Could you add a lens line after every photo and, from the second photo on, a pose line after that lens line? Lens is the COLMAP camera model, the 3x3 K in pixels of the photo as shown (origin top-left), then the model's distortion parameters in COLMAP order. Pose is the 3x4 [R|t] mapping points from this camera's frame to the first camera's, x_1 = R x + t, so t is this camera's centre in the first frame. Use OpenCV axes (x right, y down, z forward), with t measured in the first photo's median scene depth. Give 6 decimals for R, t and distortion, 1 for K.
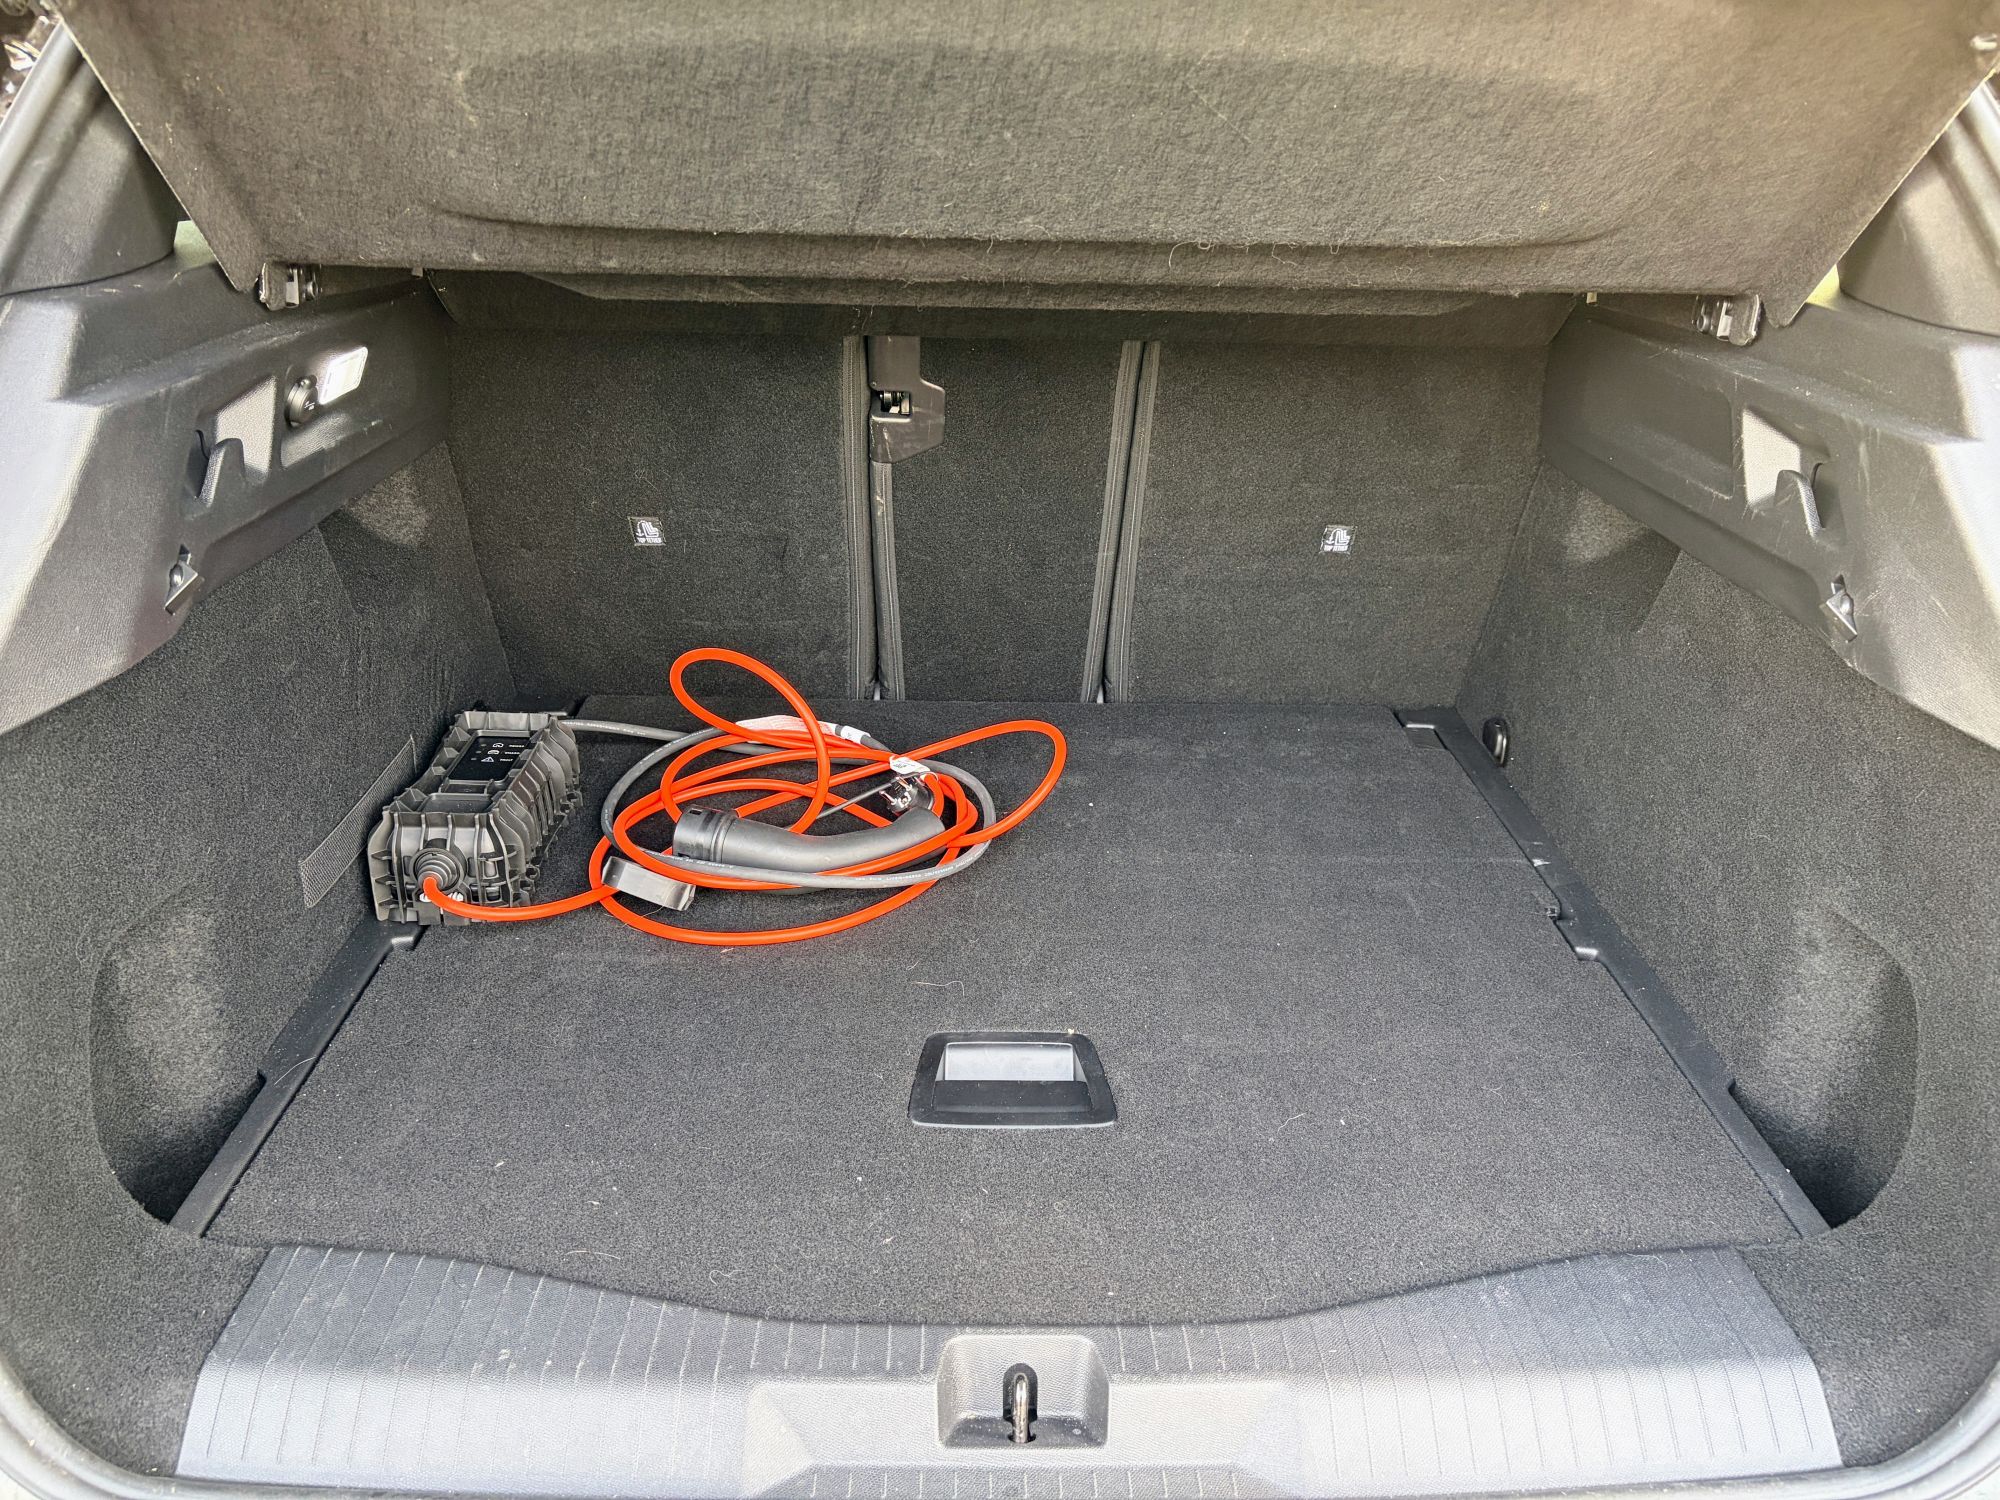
lens RADIAL K [[1505.3, 0, 1000.0], [0, 1505.3, 750.0], [0, 0, 1]] dist [-0.000300, -0.003077]
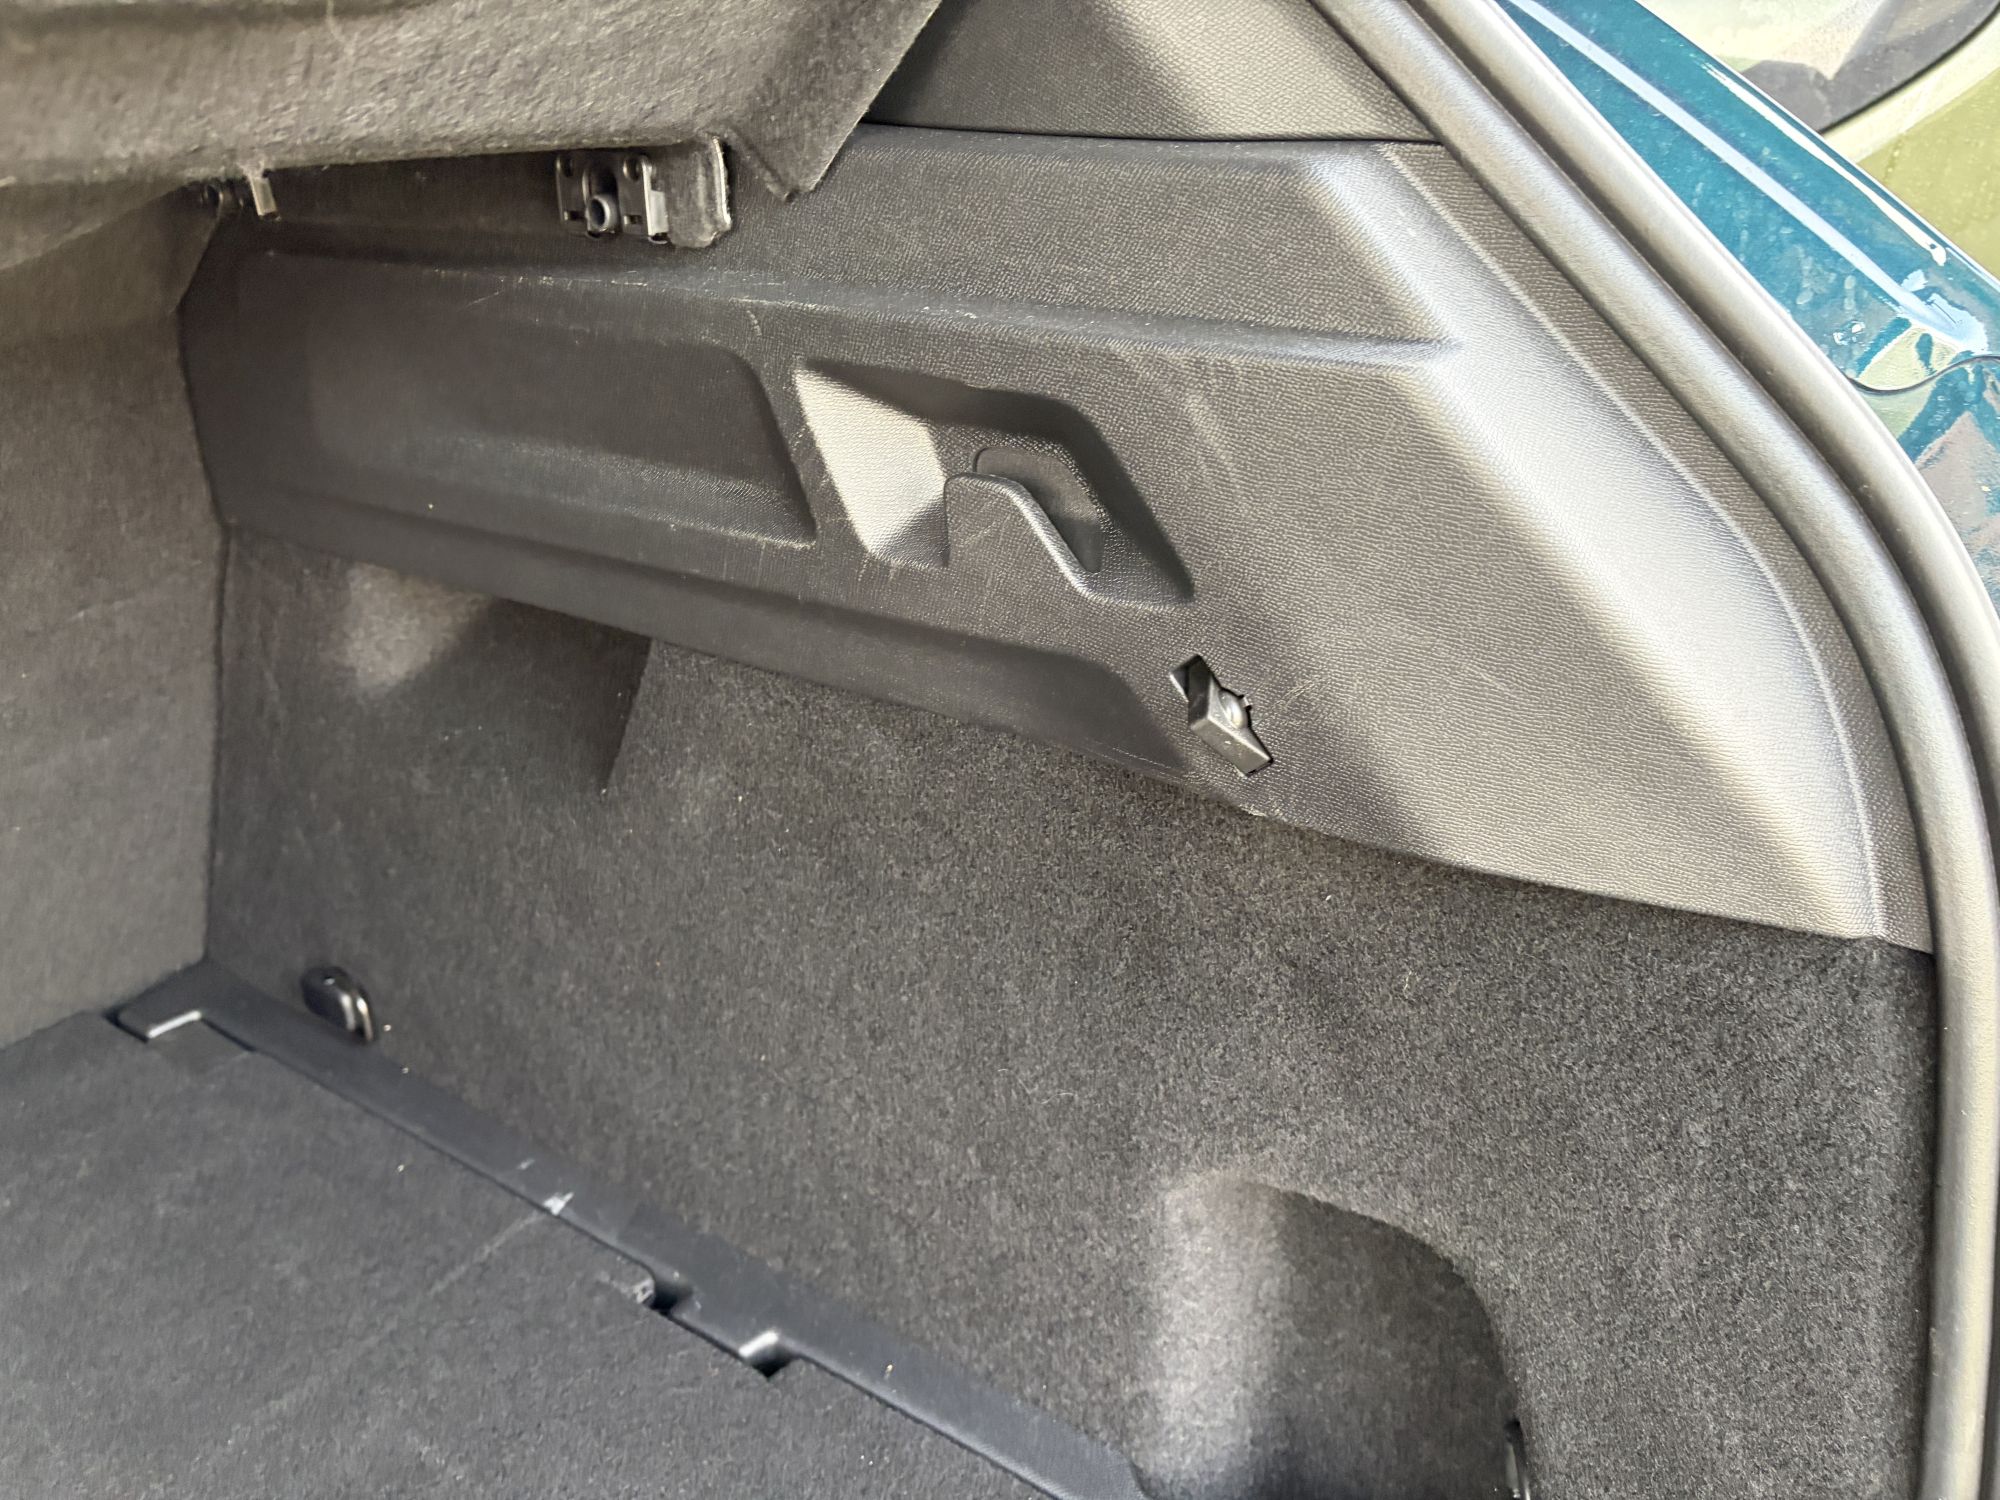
lens RADIAL K [[1505.3, 0, 1000.0], [0, 1505.3, 750.0], [0, 0, 1]] dist [-0.000300, -0.003077]
pose [[0.567564, -0.357096, 0.741858, 0.122779], [0.337569, 0.922759, 0.185914, -0.179724], [-0.750945, 0.144910, 0.644269, 0.647307]]
